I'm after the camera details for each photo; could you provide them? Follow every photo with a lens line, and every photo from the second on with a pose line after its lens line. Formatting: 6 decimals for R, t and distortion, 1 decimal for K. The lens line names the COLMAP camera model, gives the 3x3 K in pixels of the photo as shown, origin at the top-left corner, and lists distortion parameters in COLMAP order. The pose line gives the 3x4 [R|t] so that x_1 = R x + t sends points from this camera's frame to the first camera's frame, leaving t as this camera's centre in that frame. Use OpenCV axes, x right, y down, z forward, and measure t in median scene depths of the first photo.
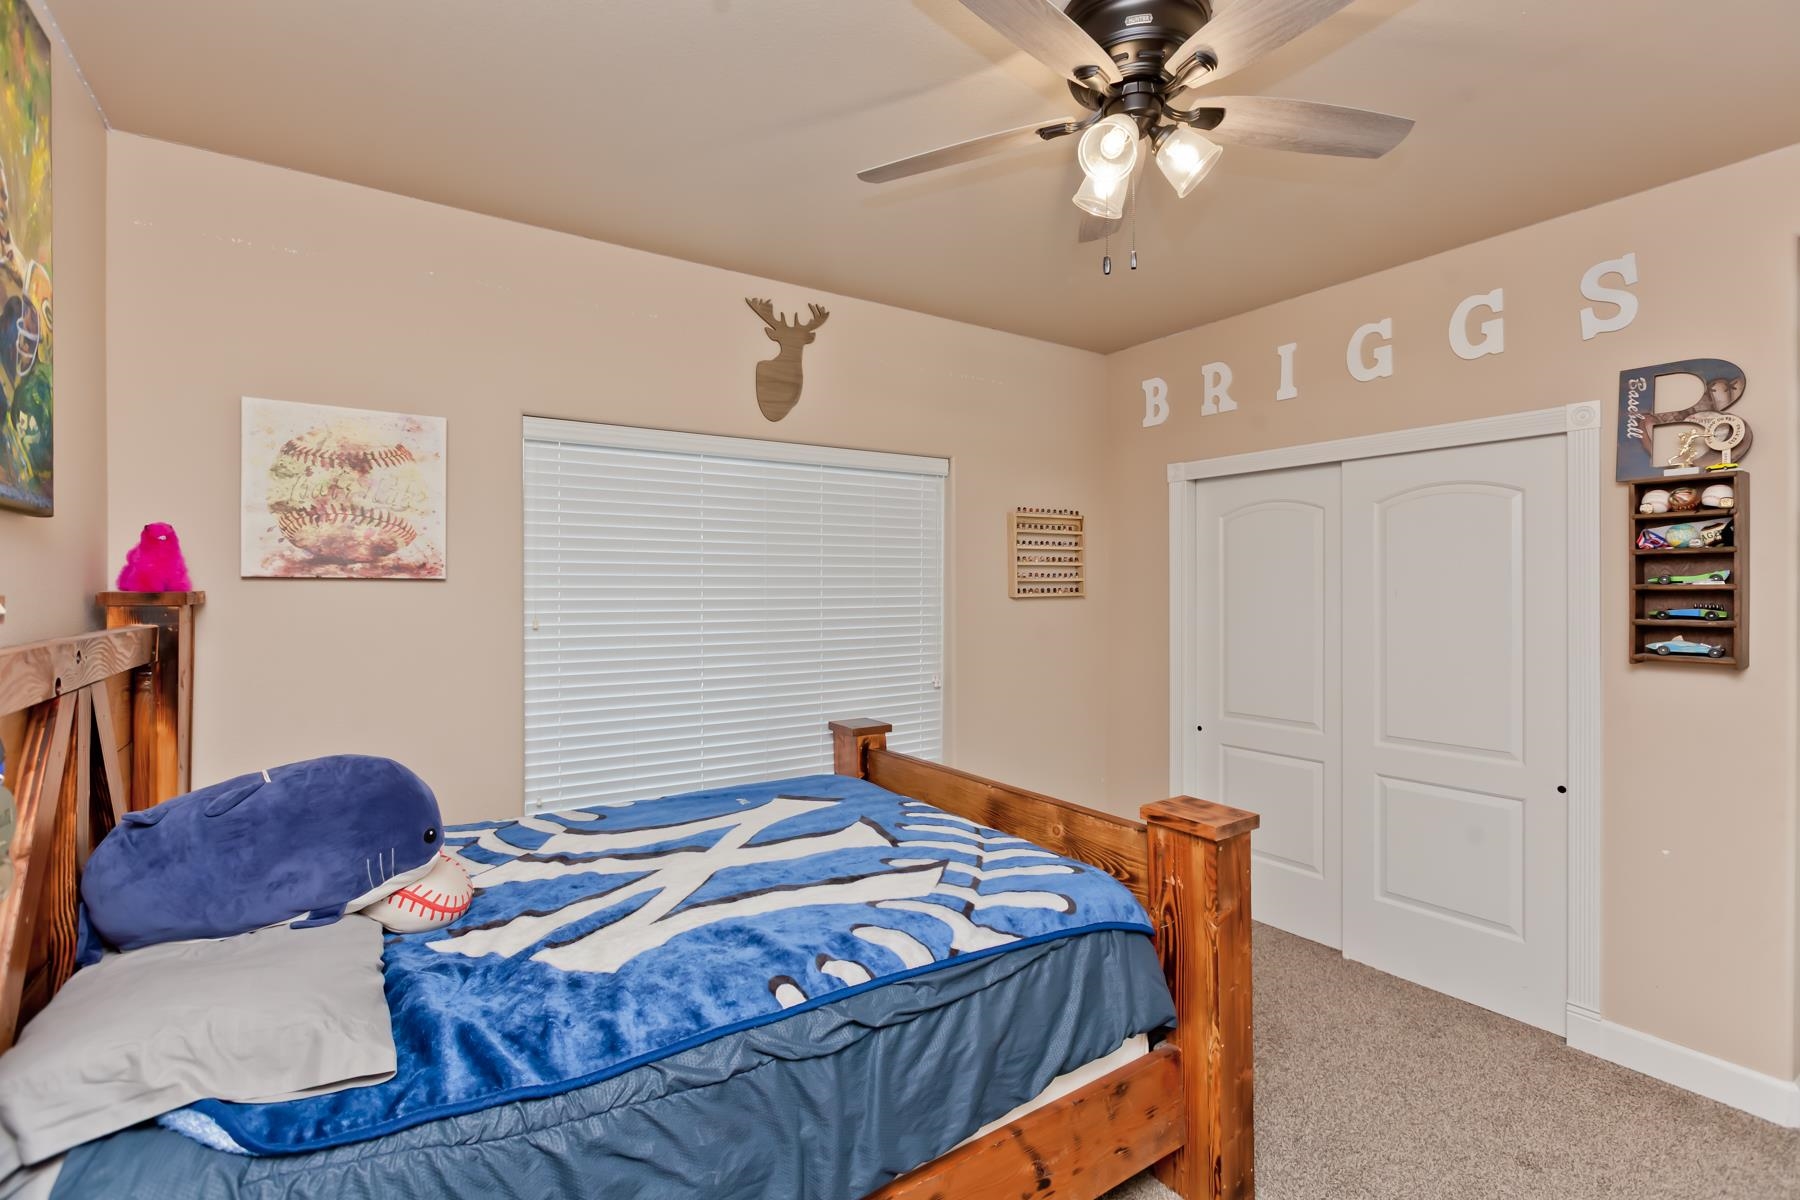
lens RADIAL K [[834.3, 0, 894.8], [0, 834.3, 595.2], [0, 0, 1]] dist [-0.004163, -0.002041]
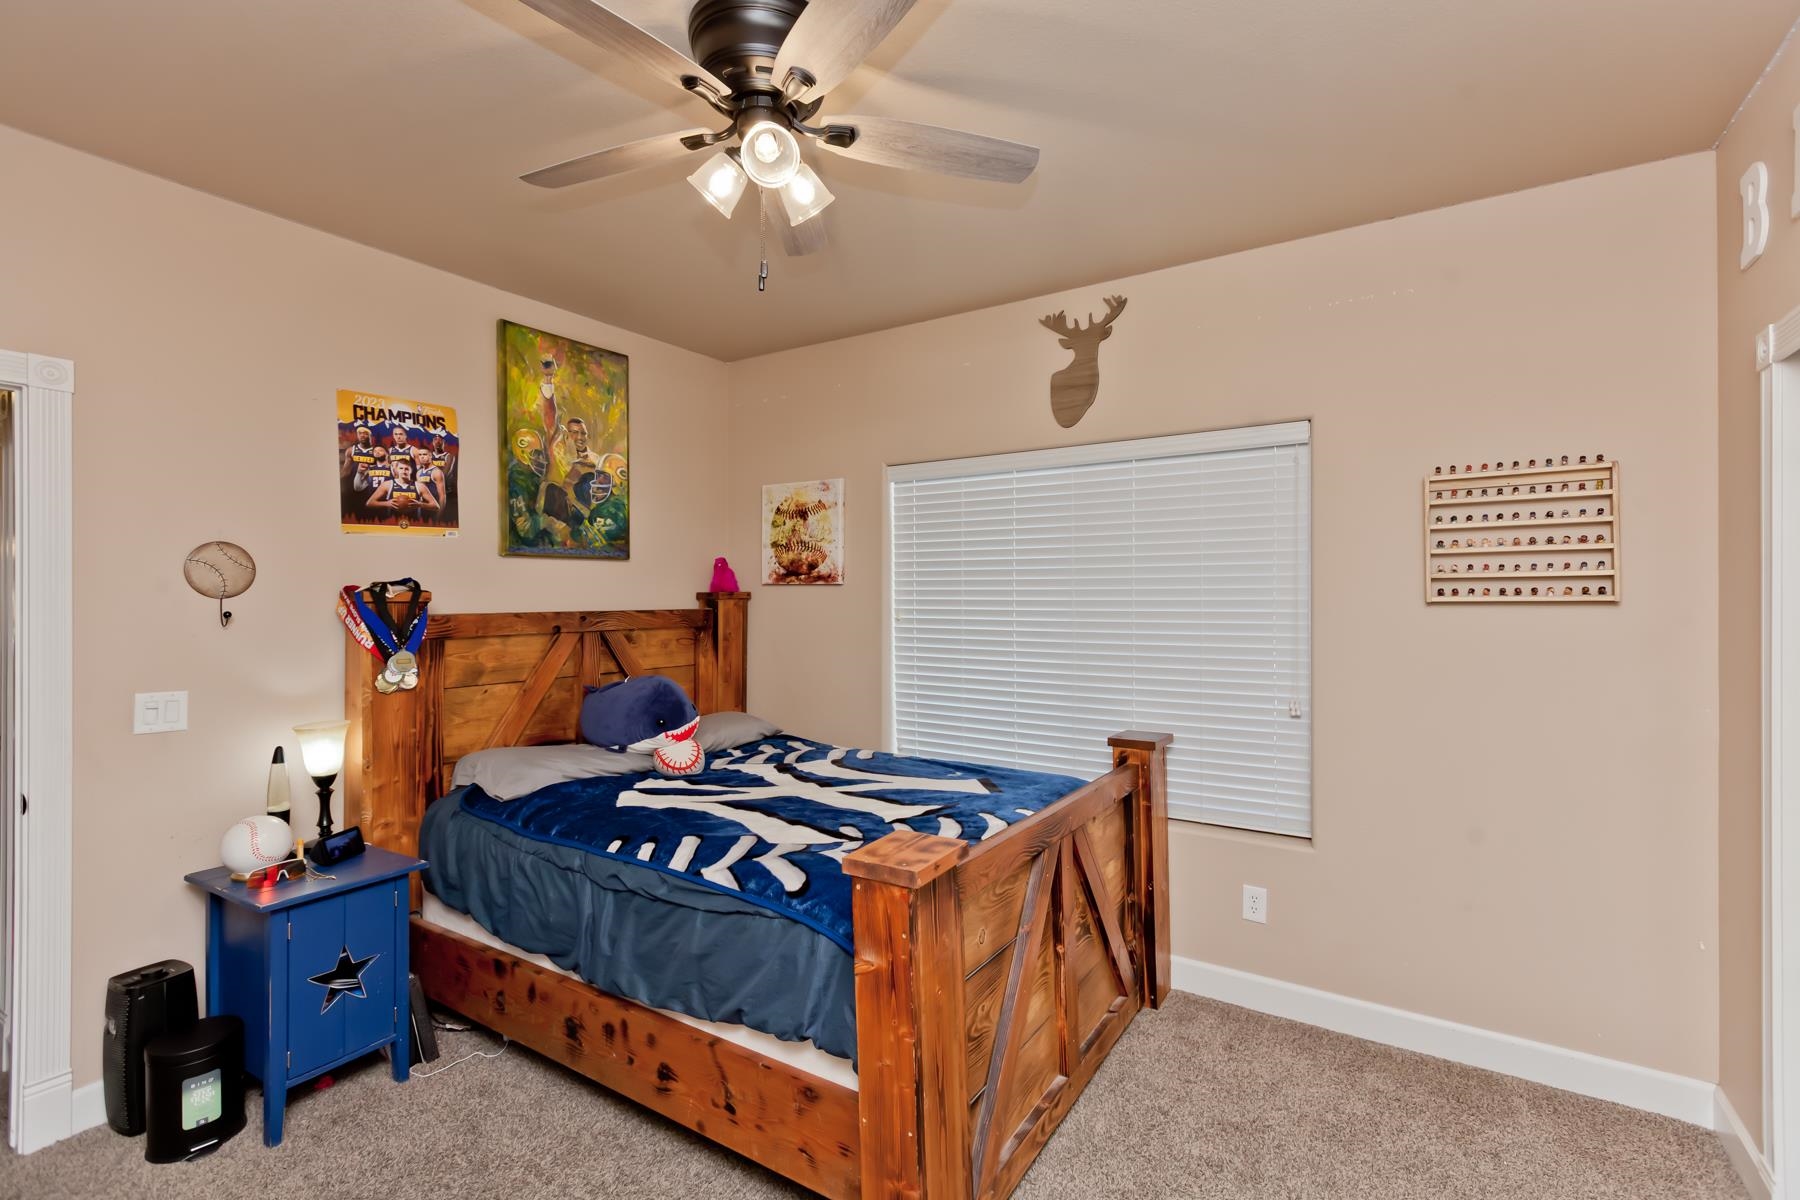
lens RADIAL K [[813.3, 0, 891.9], [0, 813.3, 592.3], [0, 0, 1]] dist [0.000607, 0.001284]
pose [[0.380198, -0.000270, -0.924905, 0.871158], [-0.007444, 0.999967, -0.003352, 0.000065], [0.924875, 0.008159, 0.380183, 0.520551]]
